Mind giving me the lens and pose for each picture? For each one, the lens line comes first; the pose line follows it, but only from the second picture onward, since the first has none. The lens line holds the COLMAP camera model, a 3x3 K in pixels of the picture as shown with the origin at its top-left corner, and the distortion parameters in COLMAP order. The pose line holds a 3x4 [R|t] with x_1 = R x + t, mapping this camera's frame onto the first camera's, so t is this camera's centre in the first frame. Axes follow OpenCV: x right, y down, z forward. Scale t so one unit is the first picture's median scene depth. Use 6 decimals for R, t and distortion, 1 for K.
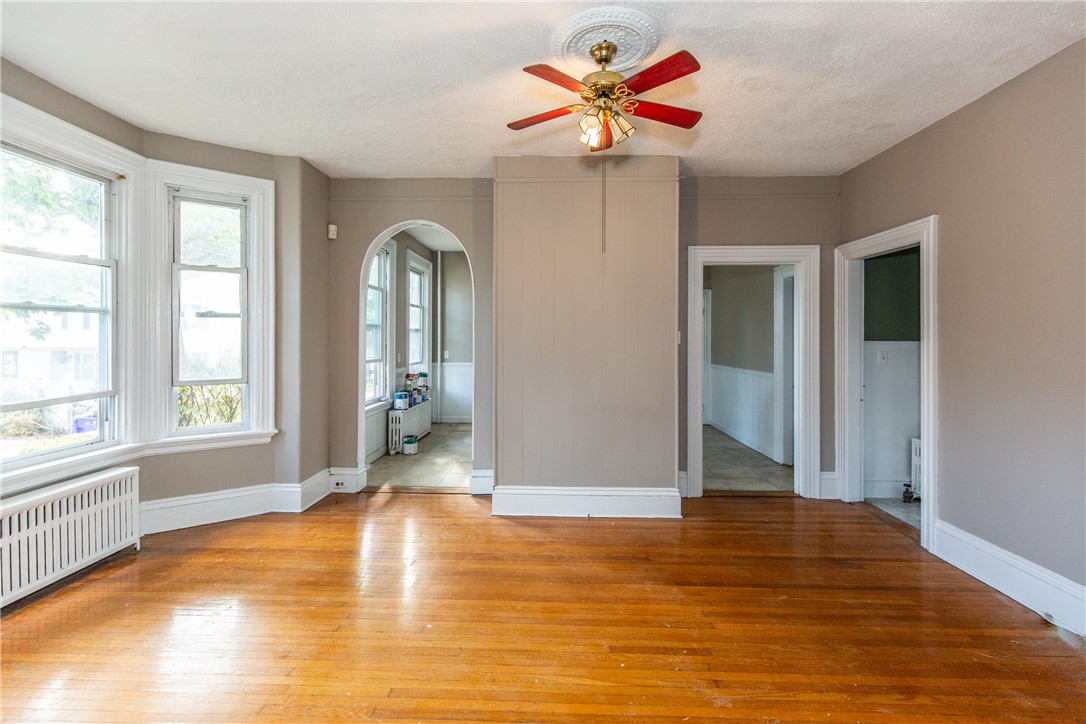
lens RADIAL K [[487.2, 0, 544.2], [0, 487.2, 340.0], [0, 0, 1]] dist [0.004748, -0.000119]
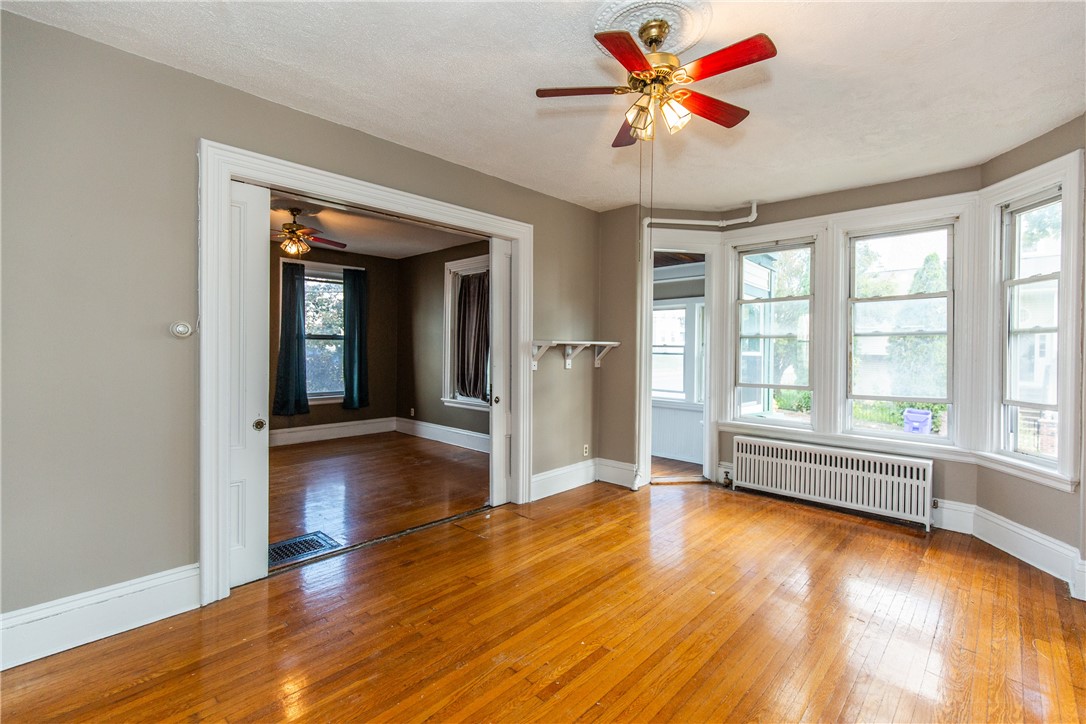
lens RADIAL K [[485.5, 0, 547.3], [0, 485.5, 352.7], [0, 0, 1]] dist [0.003928, 0.000196]
pose [[-0.669333, -0.001420, -0.742961, 0.546581], [-0.010091, 0.999923, 0.007181, -0.006974], [0.742894, 0.012304, -0.669296, 0.874416]]
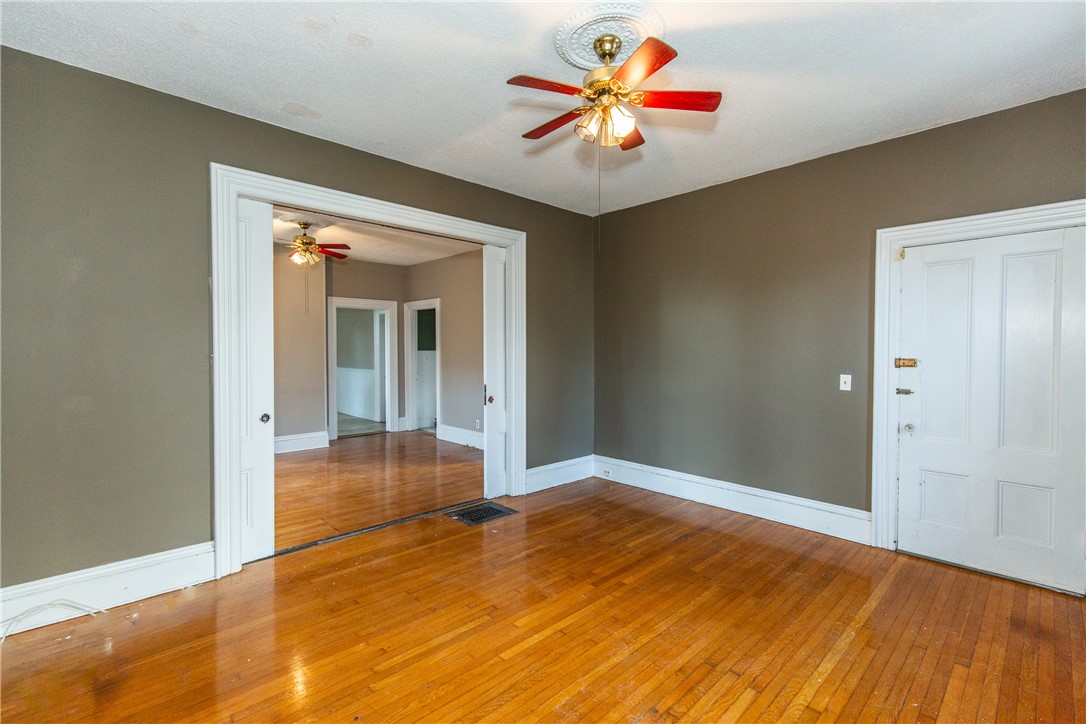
lens RADIAL K [[485.0, 0, 543.4], [0, 485.0, 360.5], [0, 0, 1]] dist [0.004455, -0.000347]
pose [[0.707961, -0.019362, 0.705986, -0.420465], [0.001216, 0.999656, 0.026196, -0.008914], [-0.706251, -0.017687, 0.707741, -0.841361]]
